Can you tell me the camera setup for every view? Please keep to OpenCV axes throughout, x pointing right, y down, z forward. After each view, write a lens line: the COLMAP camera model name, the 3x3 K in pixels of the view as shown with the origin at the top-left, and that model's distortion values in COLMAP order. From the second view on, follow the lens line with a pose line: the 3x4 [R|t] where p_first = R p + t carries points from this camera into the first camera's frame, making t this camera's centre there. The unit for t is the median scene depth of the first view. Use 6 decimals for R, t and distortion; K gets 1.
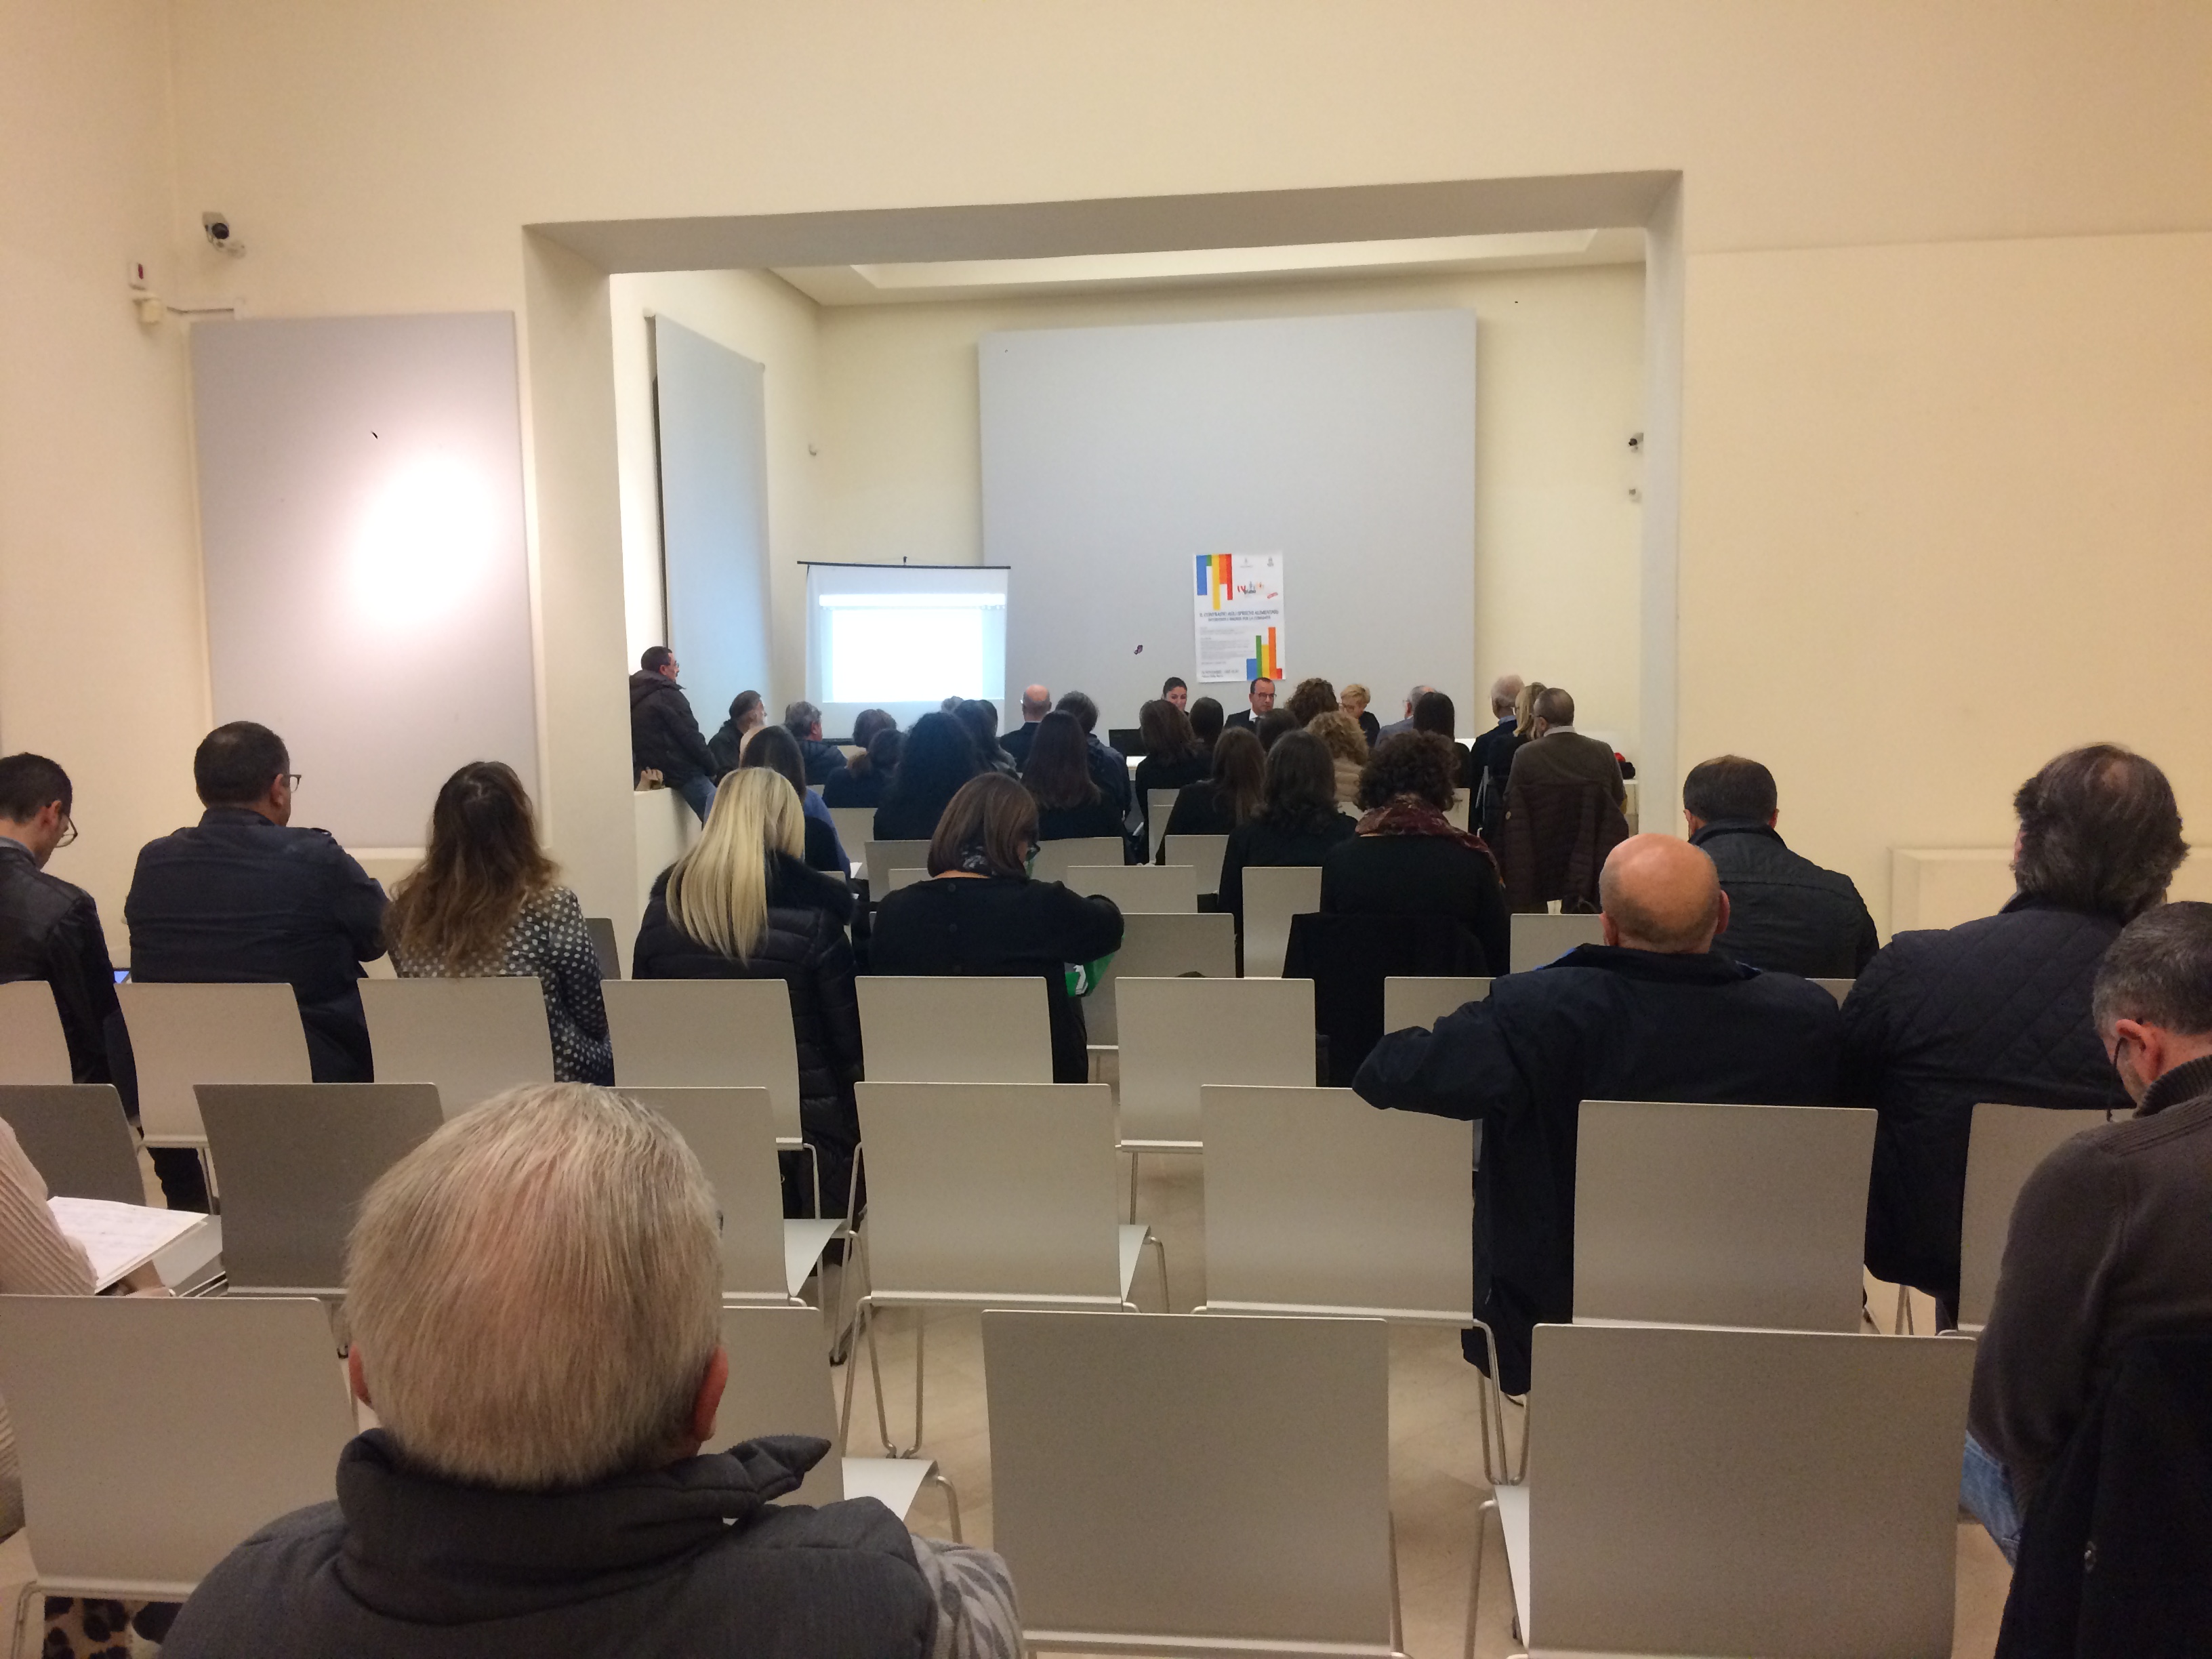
lens RADIAL K [[1870.4, 0, 1101.6], [0, 1870.4, 825.2], [0, 0, 1]] dist [0.088526, -0.139408]
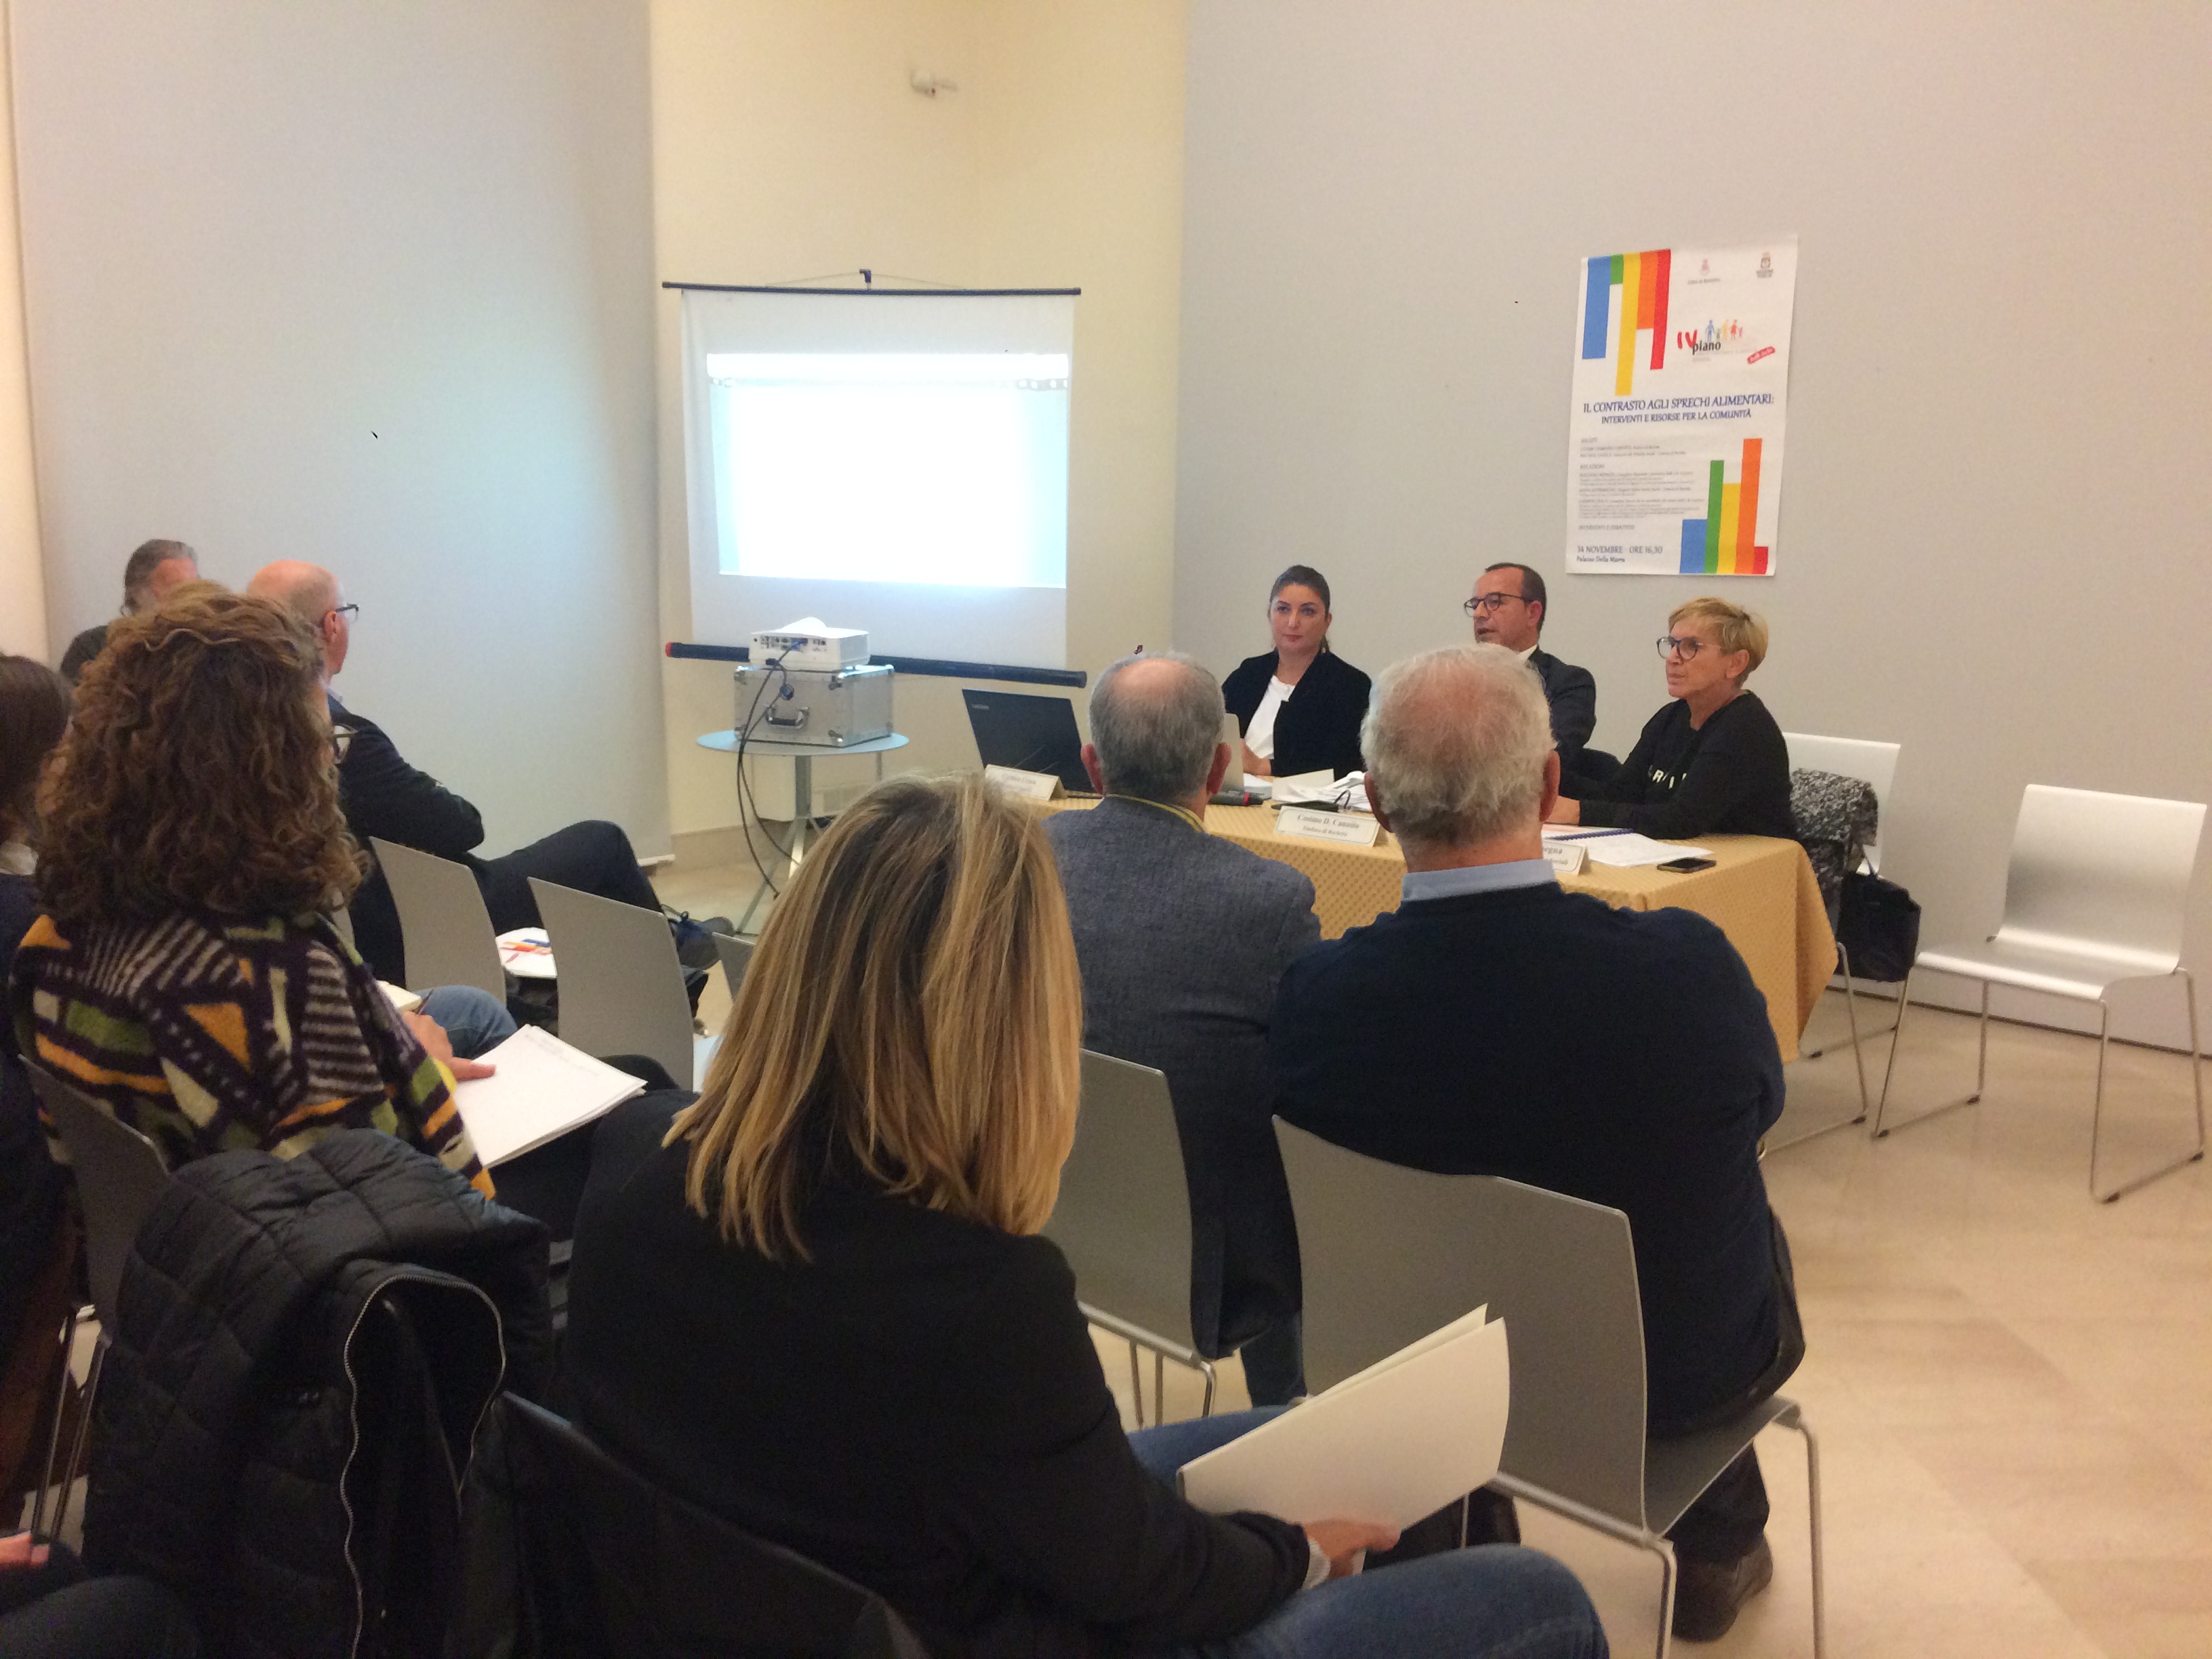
lens RADIAL K [[1870.4, 0, 1105.5], [0, 1870.4, 833.2], [0, 0, 1]] dist [0.088526, -0.139408]
pose [[0.832116, 0.126102, -0.540075, 0.200877], [-0.081626, 0.991049, 0.105636, -0.055115], [0.548561, -0.043817, 0.834961, 0.594834]]
